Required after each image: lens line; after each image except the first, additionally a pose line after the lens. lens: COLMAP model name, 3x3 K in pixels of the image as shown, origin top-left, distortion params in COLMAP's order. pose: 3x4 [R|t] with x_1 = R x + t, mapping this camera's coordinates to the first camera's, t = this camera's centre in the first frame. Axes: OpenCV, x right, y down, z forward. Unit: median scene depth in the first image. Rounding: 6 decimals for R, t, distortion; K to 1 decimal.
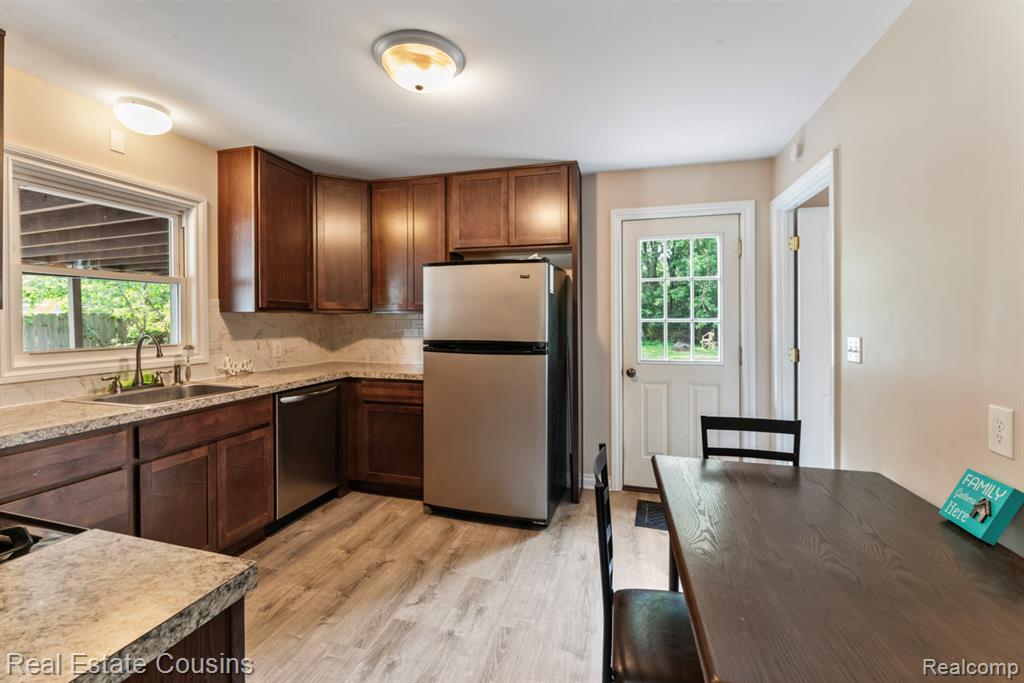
lens RADIAL K [[434.0, 0, 509.3], [0, 434.0, 319.7], [0, 0, 1]] dist [-0.000373, -0.000046]
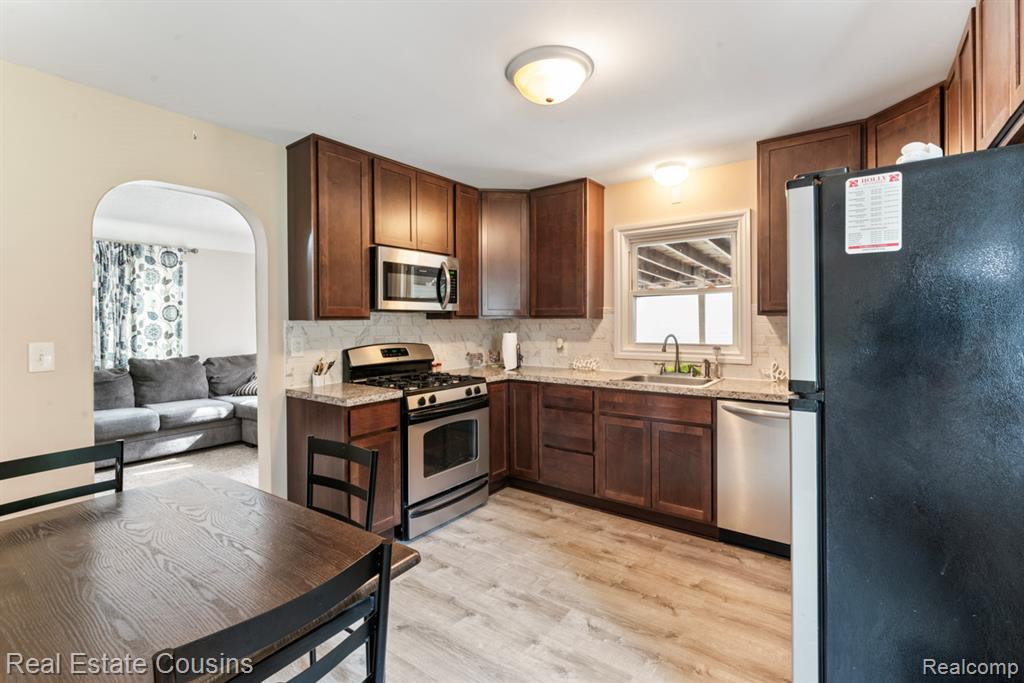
lens RADIAL K [[462.5, 0, 511.1], [0, 462.5, 325.3], [0, 0, 1]] dist [0.001269, -0.000025]
pose [[-0.348302, 0.007619, -0.937351, 0.680755], [0.001423, 0.999970, 0.007599, -0.006329], [0.937381, 0.001313, -0.348302, 1.030405]]
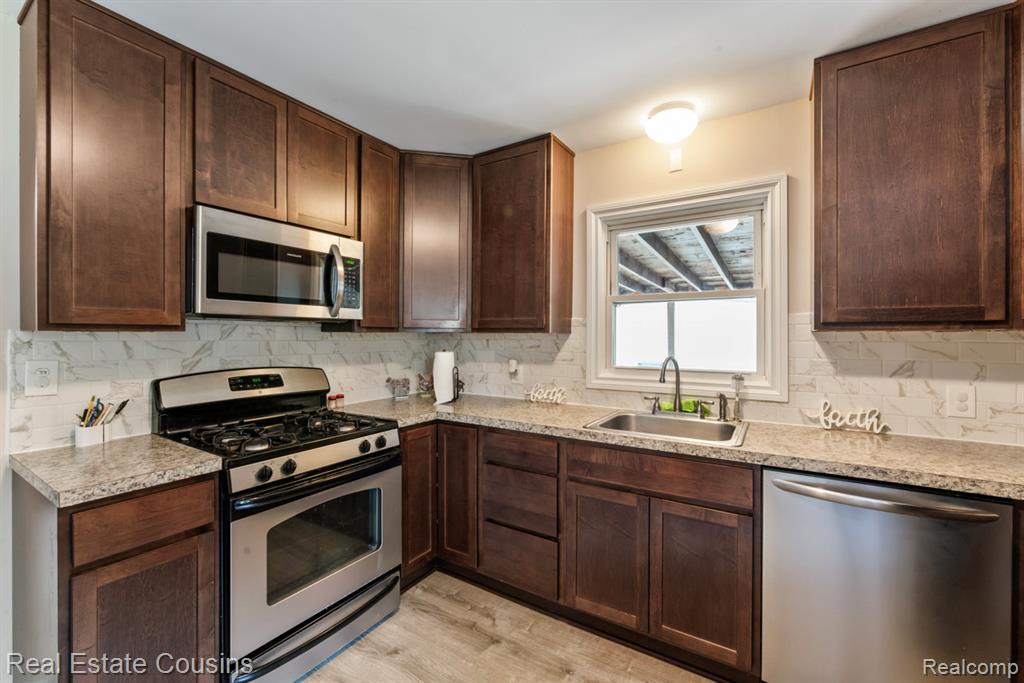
lens RADIAL K [[423.6, 0, 512.0], [0, 423.6, 341.5], [0, 0, 1]] dist [-0.000044, 0.000034]
pose [[-0.275773, 0.008961, -0.961181, 0.126306], [-0.006948, 0.999912, 0.011316, -0.007234], [0.961198, 0.009799, -0.275686, 0.919764]]
